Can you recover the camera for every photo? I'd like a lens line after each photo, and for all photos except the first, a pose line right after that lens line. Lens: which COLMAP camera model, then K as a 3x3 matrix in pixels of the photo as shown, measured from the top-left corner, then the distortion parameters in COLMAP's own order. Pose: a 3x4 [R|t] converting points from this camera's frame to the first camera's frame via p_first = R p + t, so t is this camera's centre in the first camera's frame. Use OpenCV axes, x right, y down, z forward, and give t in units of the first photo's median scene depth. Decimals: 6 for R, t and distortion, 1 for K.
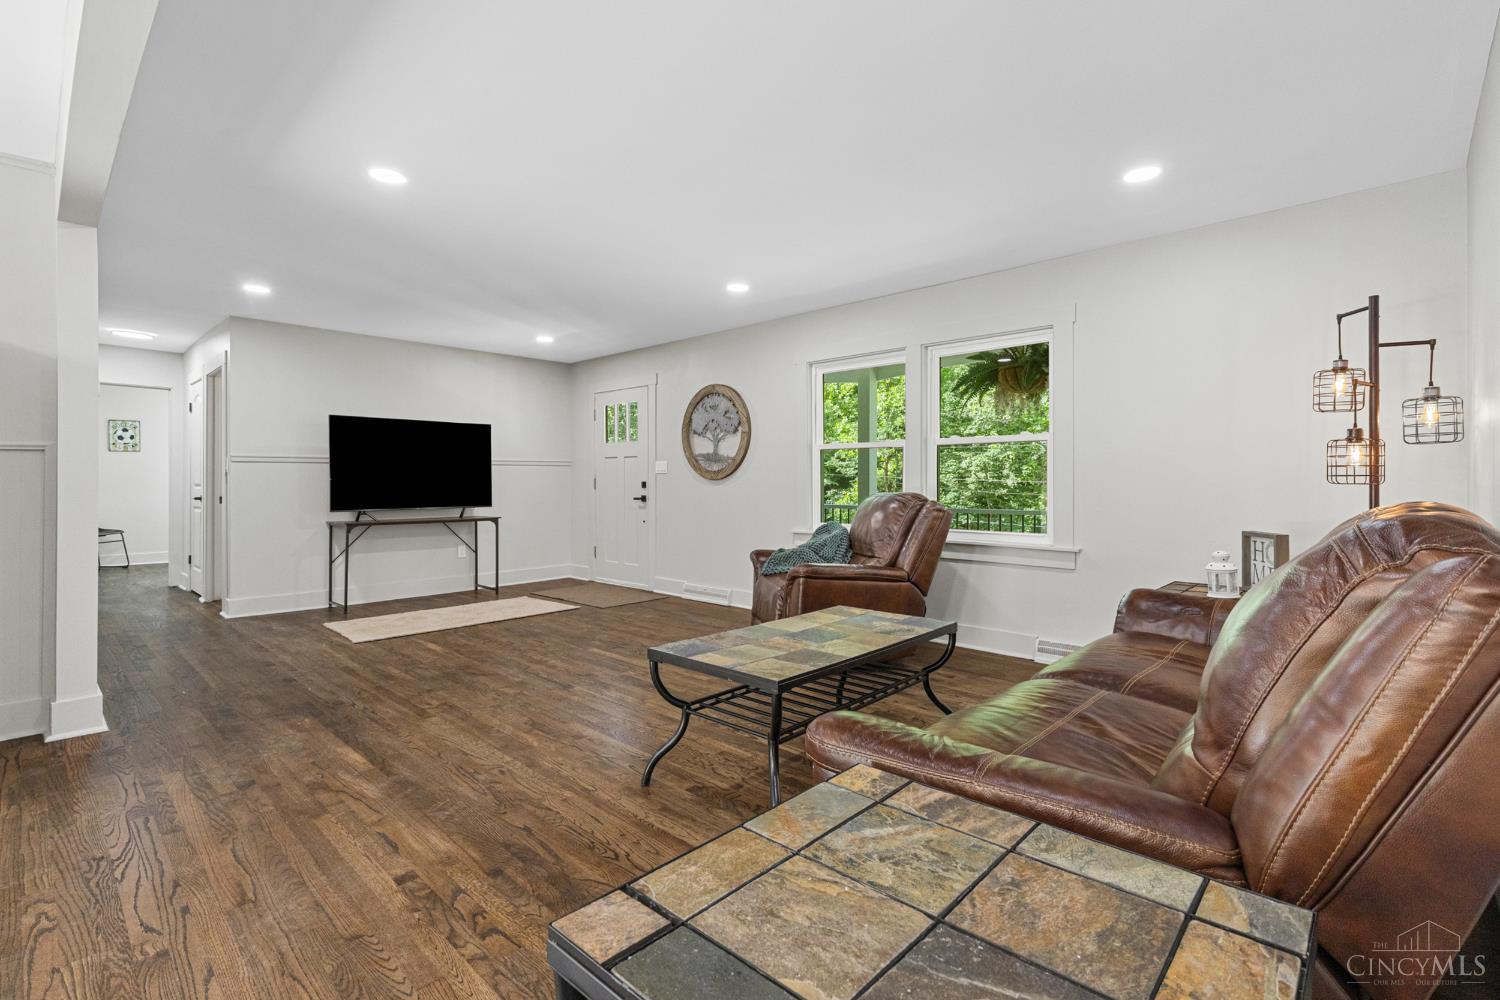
lens RADIAL K [[683.1, 0, 731.4], [0, 683.1, 480.8], [0, 0, 1]] dist [0.011958, -0.001984]
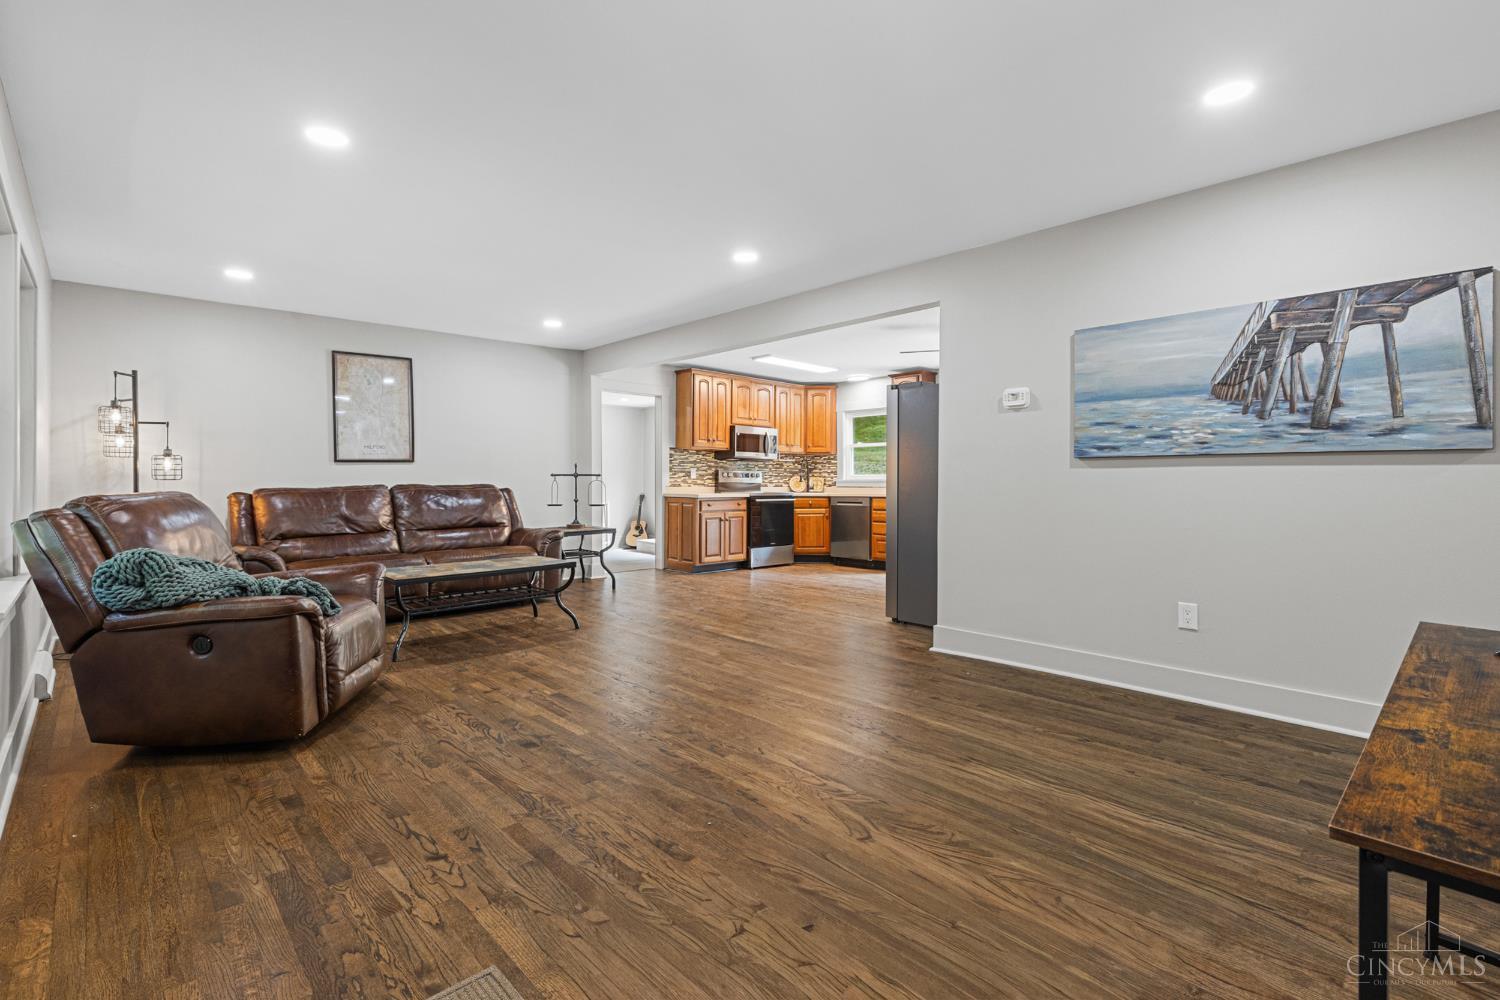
lens RADIAL K [[683.1, 0, 731.6], [0, 683.1, 490.9], [0, 0, 1]] dist [0.011958, -0.001984]
pose [[-0.998608, 0.000259, 0.052750, -0.290999], [0.000962, 0.999911, 0.013304, 0.004318], [-0.052741, 0.013337, -0.998519, 1.269449]]
